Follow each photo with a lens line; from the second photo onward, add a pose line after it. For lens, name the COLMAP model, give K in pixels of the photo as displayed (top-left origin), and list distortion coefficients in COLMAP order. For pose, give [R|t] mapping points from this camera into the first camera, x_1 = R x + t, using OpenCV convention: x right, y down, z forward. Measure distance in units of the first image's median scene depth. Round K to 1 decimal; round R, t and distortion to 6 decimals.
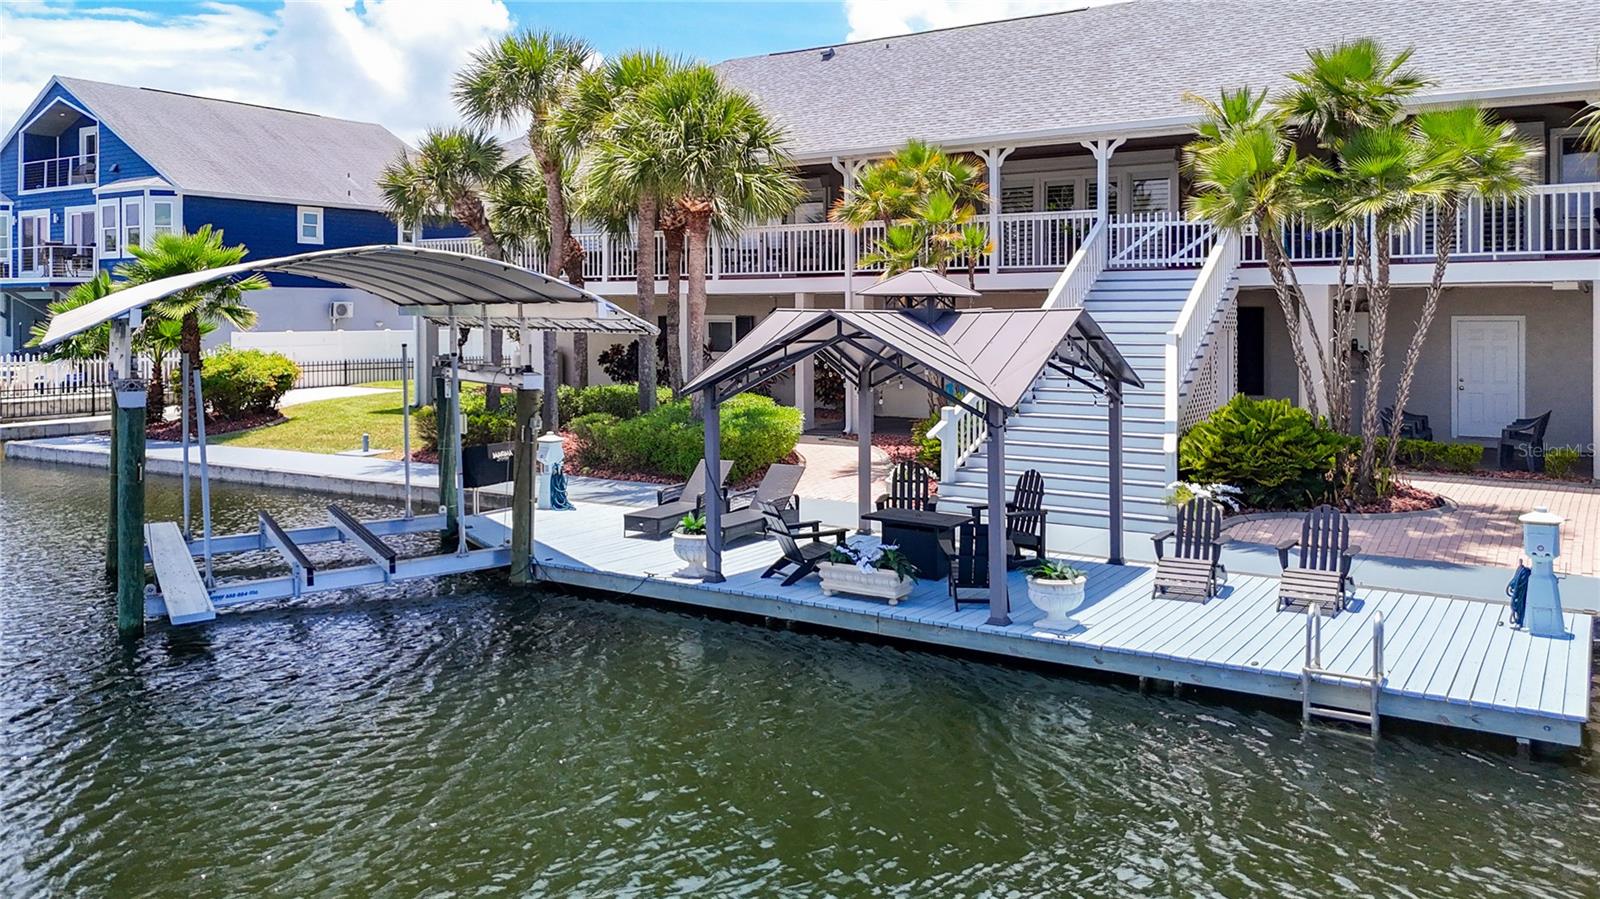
lens RADIAL K [[1210.2, 0, 807.8], [0, 1210.2, 491.9], [0, 0, 1]] dist [0.172634, -0.298699]
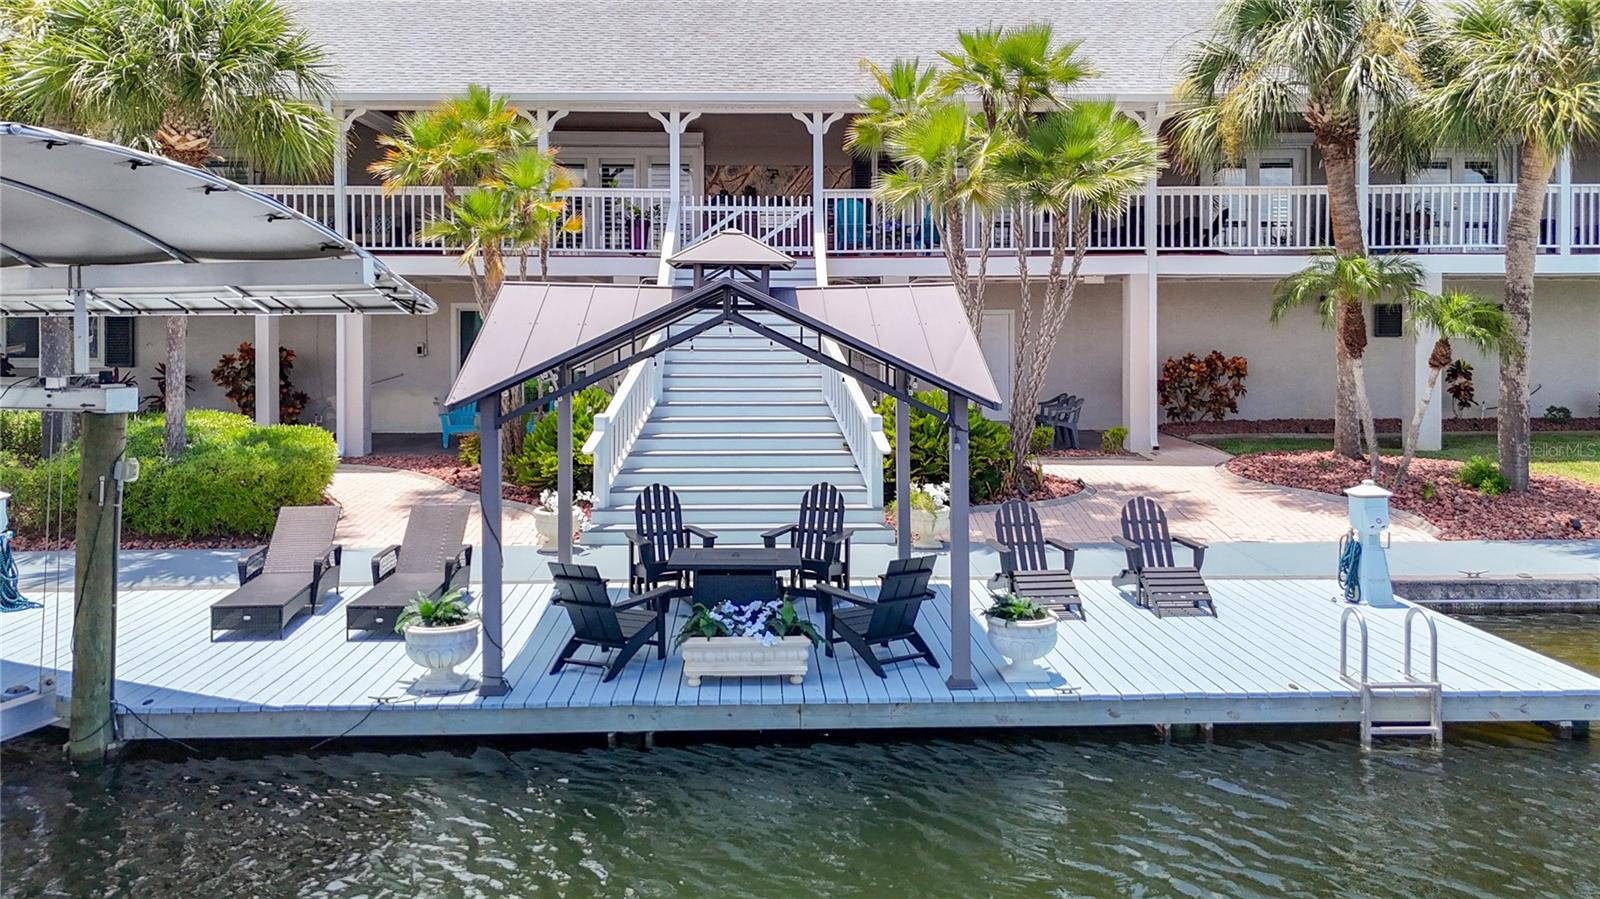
lens RADIAL K [[1191.7, 0, 789.3], [0, 1191.7, 451.1], [0, 0, 1]] dist [0.085301, -0.109983]
pose [[0.826740, -0.063905, 0.558943, -0.276457], [0.084306, 0.996382, -0.010780, -0.032508], [-0.556232, 0.056034, 0.829136, 0.342573]]
